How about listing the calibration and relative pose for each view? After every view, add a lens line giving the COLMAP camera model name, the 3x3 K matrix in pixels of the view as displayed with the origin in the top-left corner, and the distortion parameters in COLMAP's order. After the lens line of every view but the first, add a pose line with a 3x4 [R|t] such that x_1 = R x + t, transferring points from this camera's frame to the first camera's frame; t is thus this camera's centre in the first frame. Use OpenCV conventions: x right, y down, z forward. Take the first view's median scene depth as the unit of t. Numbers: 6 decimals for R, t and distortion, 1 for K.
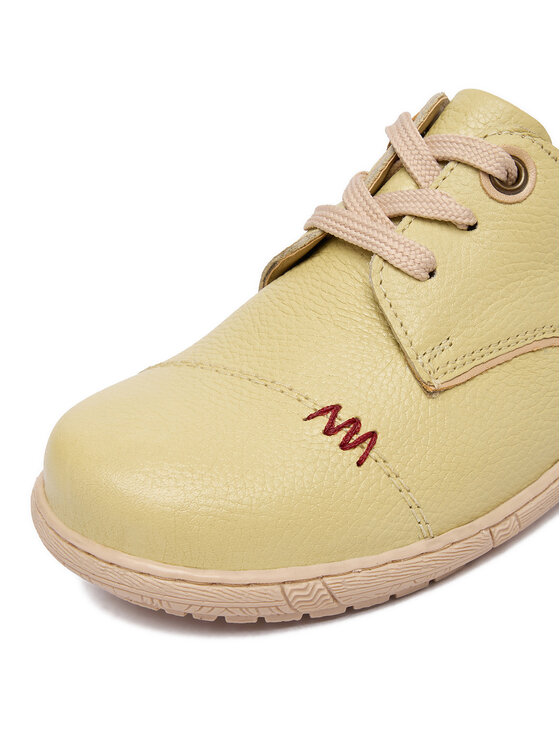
lens RADIAL K [[1295.9, 0, 280.7], [0, 1295.9, 372.8], [0, 0, 1]] dist [0.008579, 0.000000]
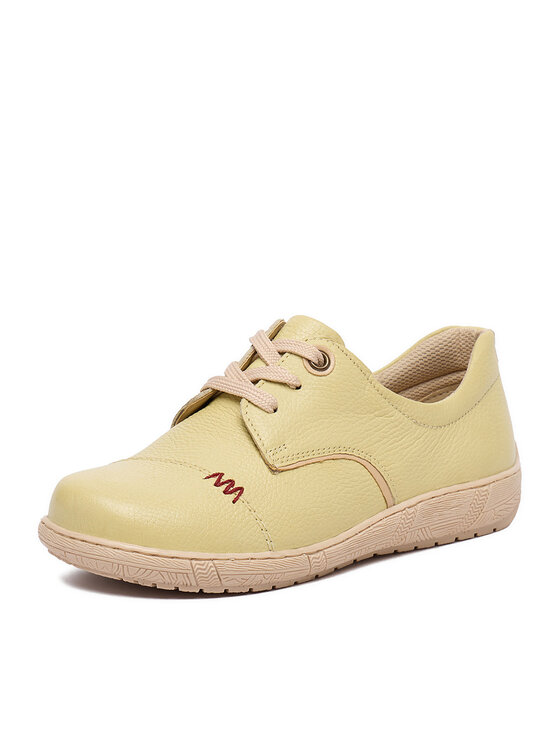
lens RADIAL K [[1621.3, 0, 280.8], [0, 1621.3, 373.1], [0, 0, 1]] dist [0.496467, 0.000000]
pose [[0.993833, 0.035287, 0.105121, -0.109121], [-0.006396, 0.964679, -0.263350, 0.453741], [-0.110701, 0.261053, 0.958956, -1.125061]]
